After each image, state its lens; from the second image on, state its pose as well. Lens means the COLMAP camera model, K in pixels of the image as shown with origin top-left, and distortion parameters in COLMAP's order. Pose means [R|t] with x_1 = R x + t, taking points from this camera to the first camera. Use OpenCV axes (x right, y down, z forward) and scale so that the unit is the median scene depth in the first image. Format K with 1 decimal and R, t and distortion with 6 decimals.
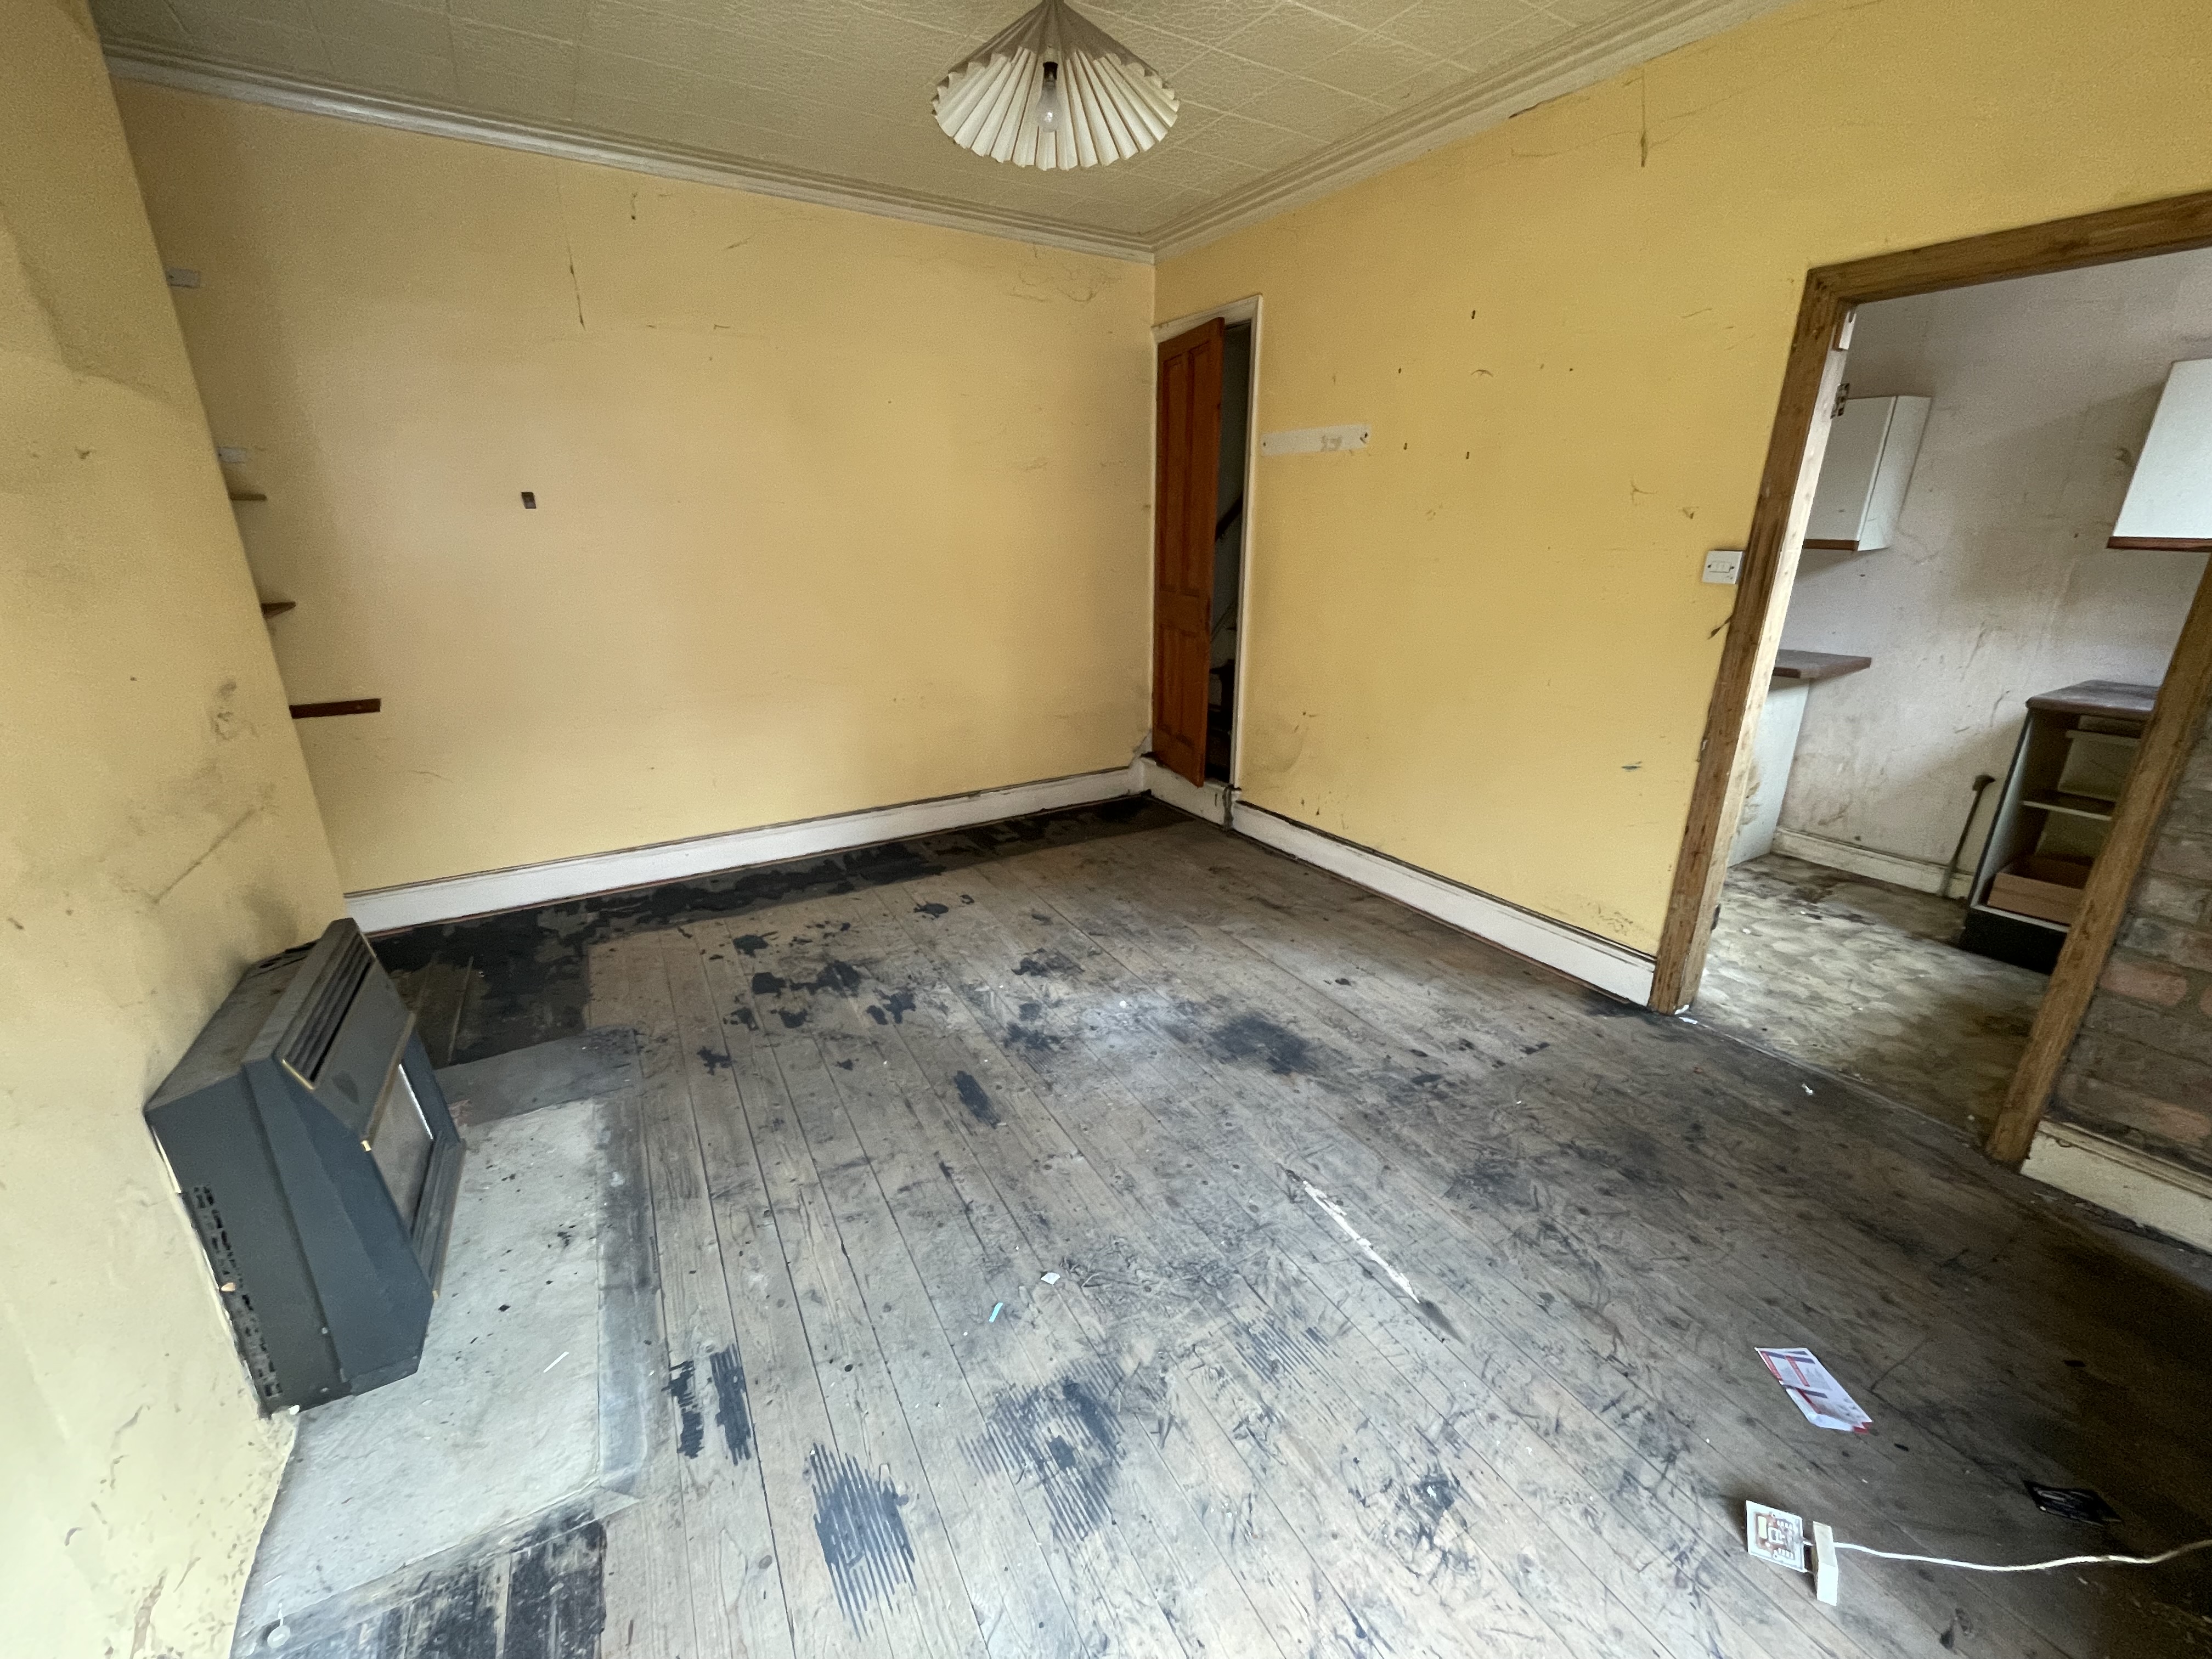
lens RADIAL K [[901.3, 0, 1106.0], [0, 901.3, 829.5], [0, 0, 1]] dist [-0.002258, 0.000173]
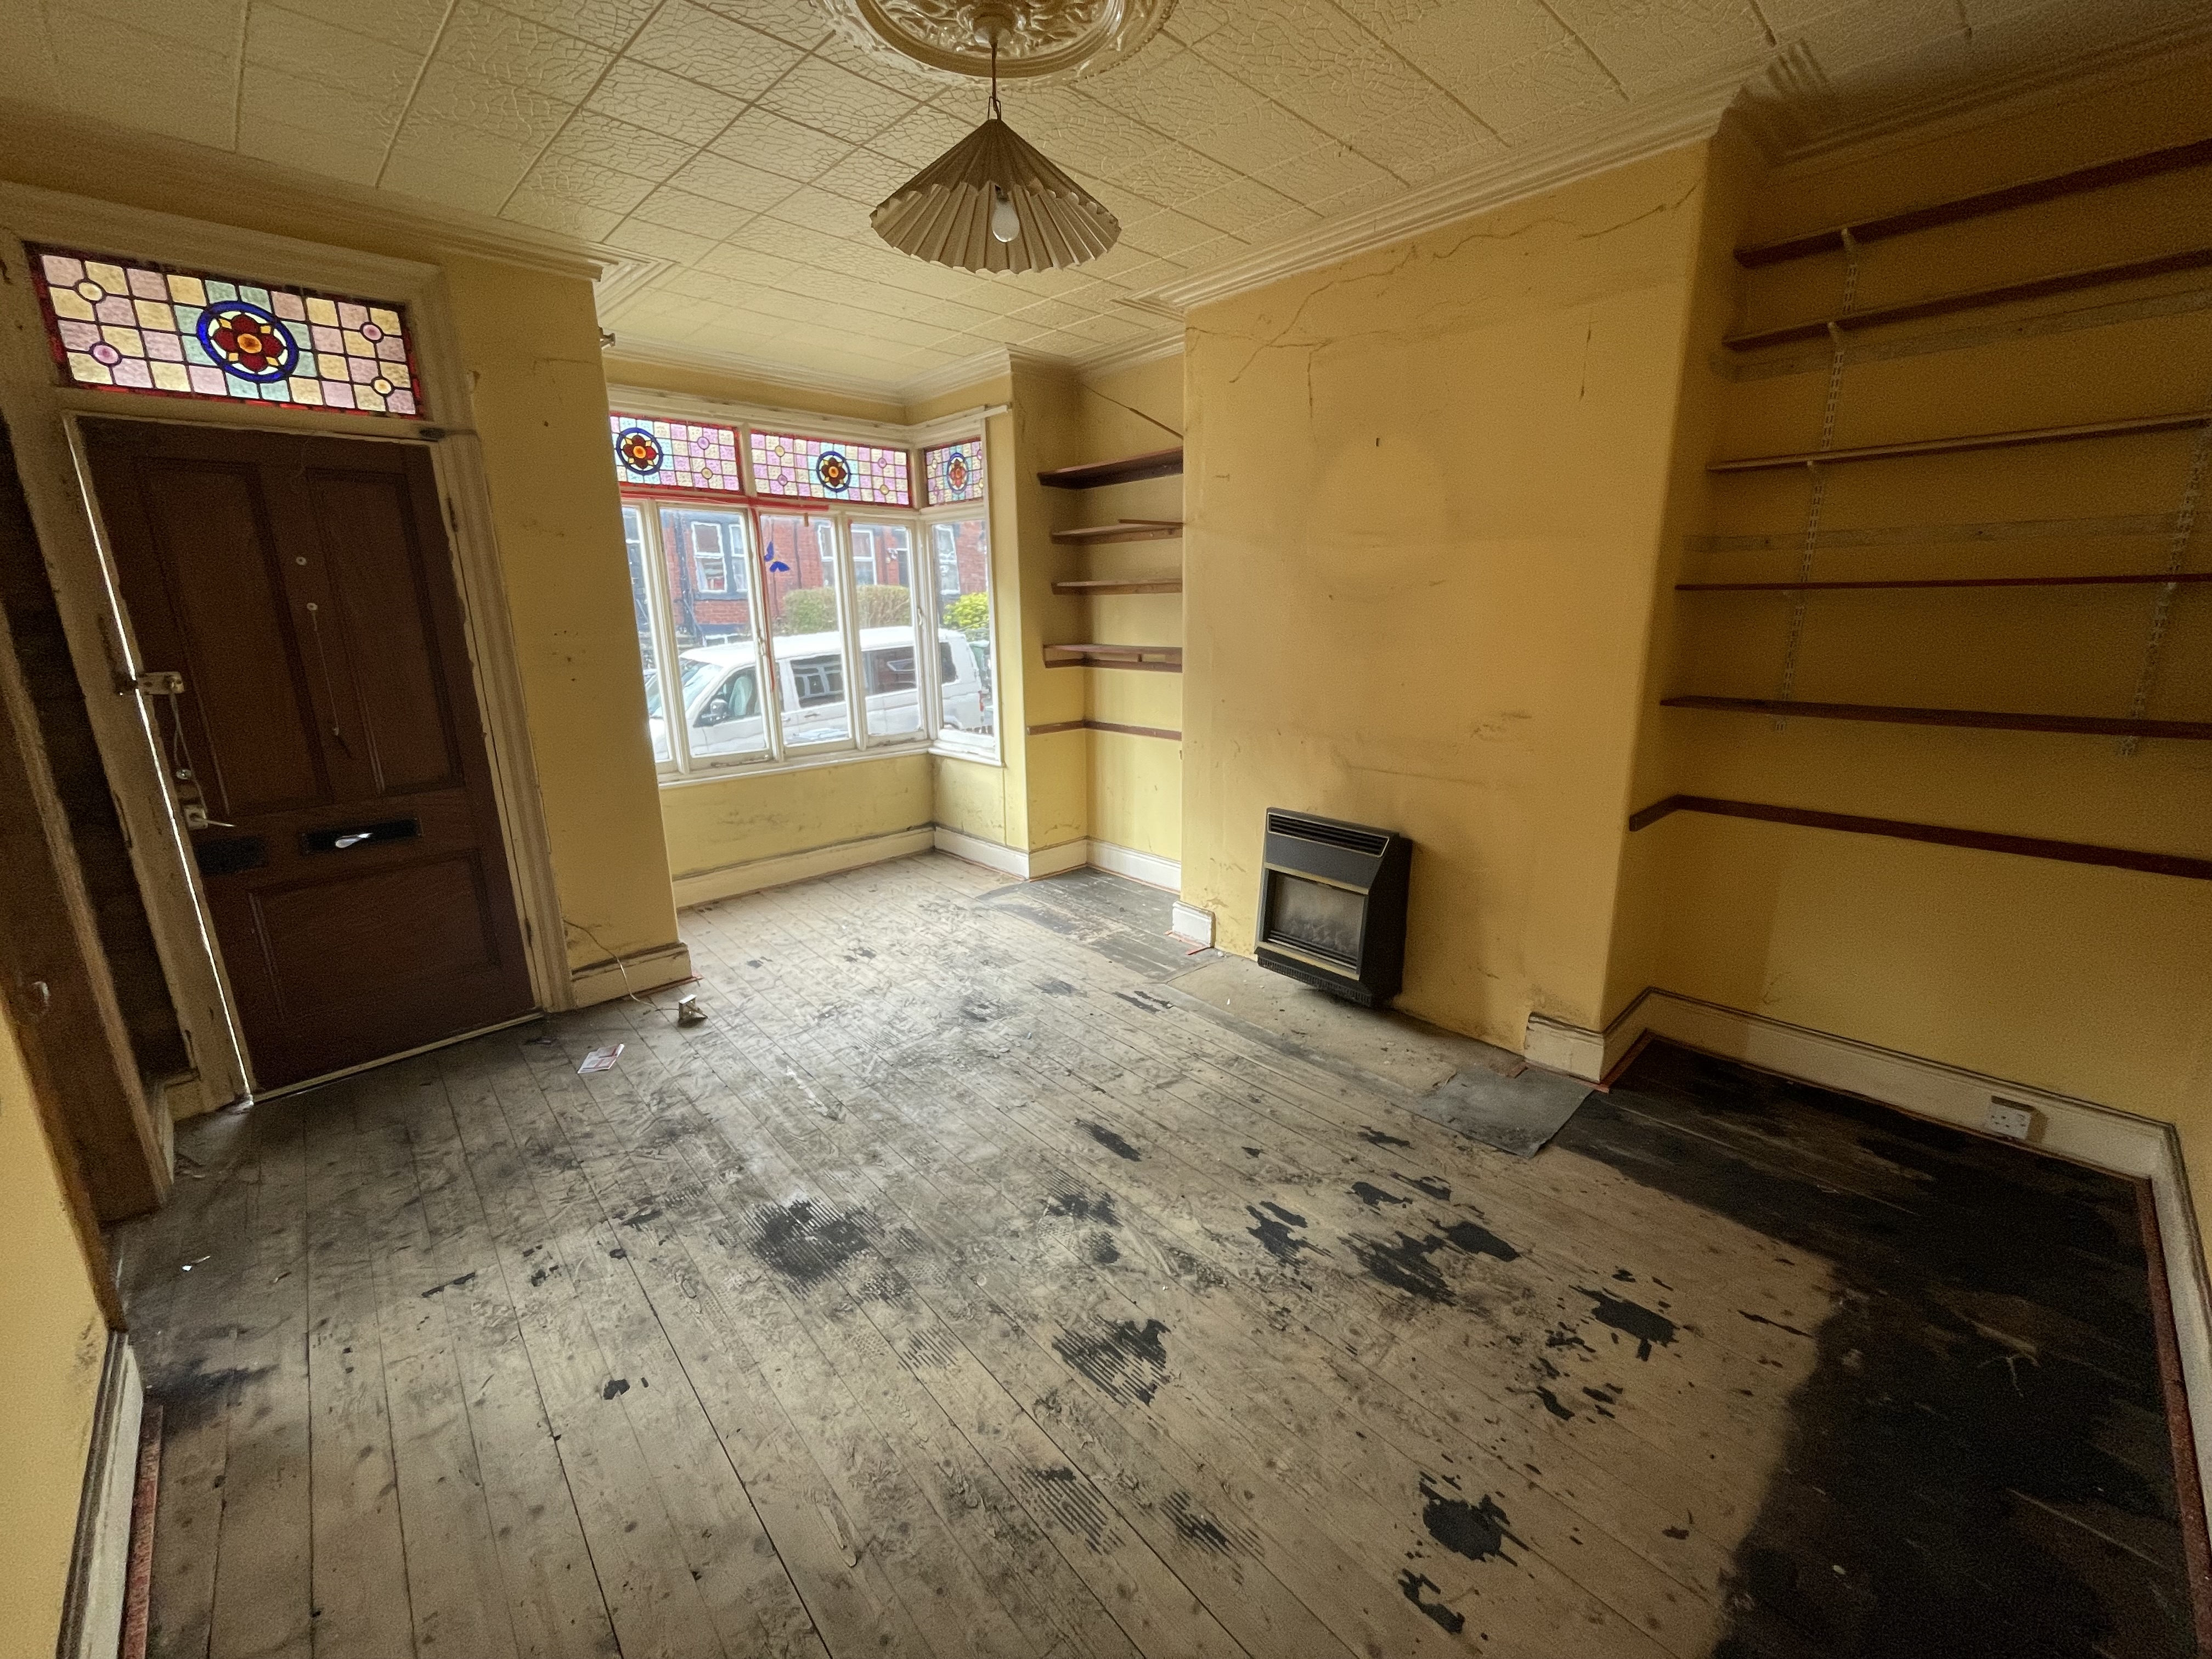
lens RADIAL K [[901.3, 0, 1106.0], [0, 901.3, 829.5], [0, 0, 1]] dist [-0.002258, 0.000173]
pose [[-0.976737, 0.066259, -0.203947, 0.045595], [-0.054215, 0.843868, 0.533805, -0.507540], [0.207474, 0.532444, -0.820645, 1.439276]]
